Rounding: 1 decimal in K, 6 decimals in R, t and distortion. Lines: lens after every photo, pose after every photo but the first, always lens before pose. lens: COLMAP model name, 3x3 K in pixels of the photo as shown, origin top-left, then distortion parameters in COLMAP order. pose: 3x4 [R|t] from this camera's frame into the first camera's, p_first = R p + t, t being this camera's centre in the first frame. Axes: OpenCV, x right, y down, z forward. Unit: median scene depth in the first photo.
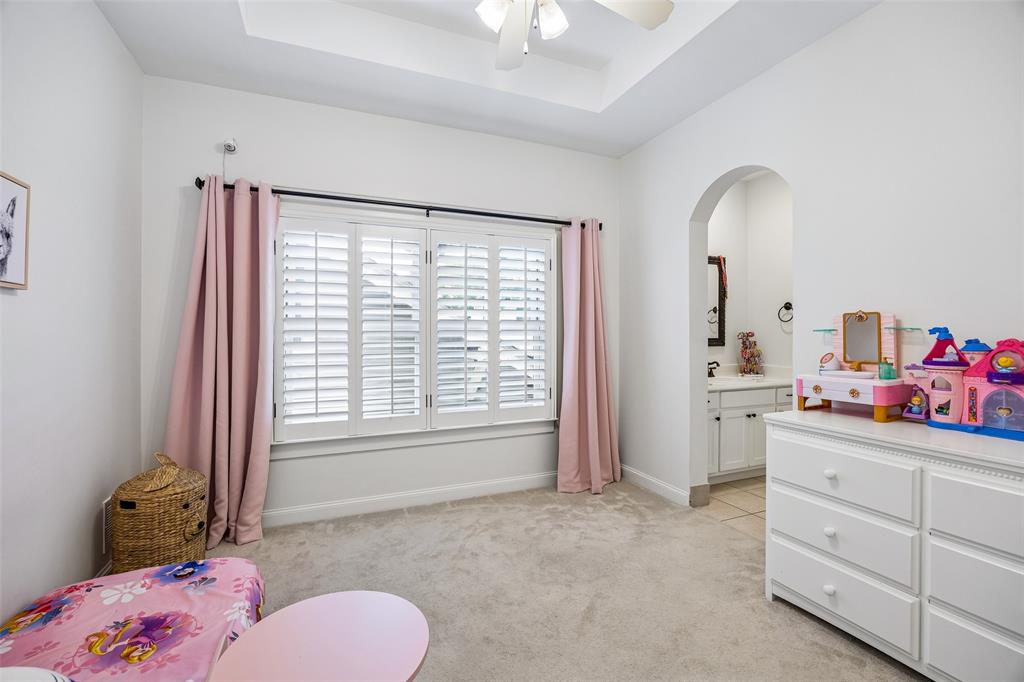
lens RADIAL K [[443.6, 0, 512.0], [0, 443.6, 341.0], [0, 0, 1]] dist [-0.026170, 0.000006]
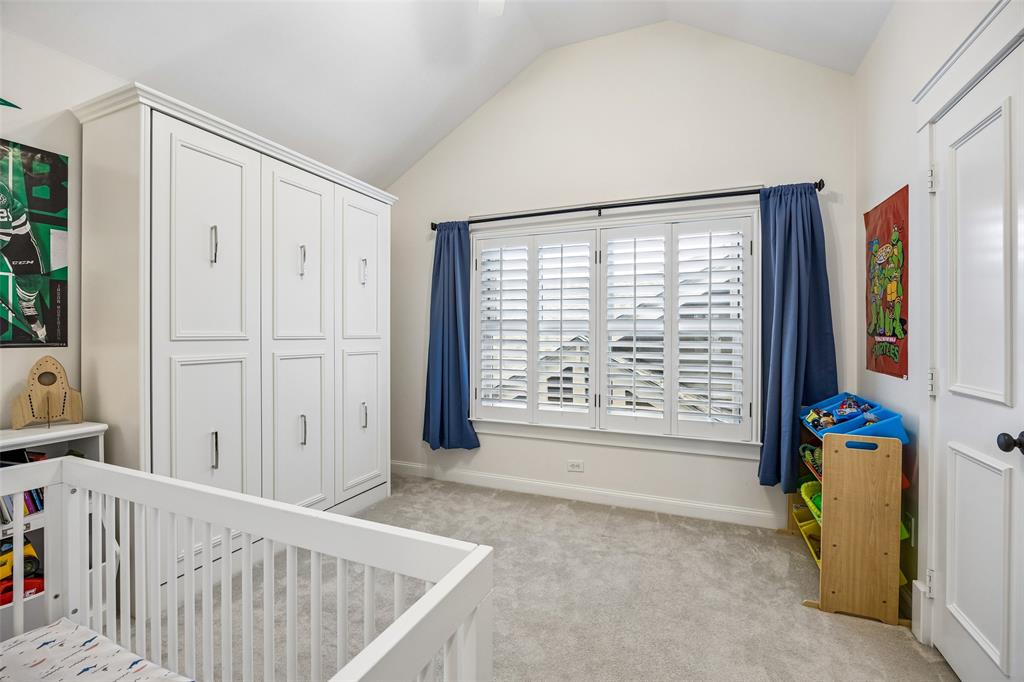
lens RADIAL K [[443.6, 0, 512.0], [0, 443.6, 341.0], [0, 0, 1]] dist [-0.026170, 0.000006]
pose [[0.694893, 0.016187, -0.718931, 0.399231], [-0.015667, 0.999850, 0.007368, -0.004104], [0.718943, 0.006144, 0.695042, 0.166095]]
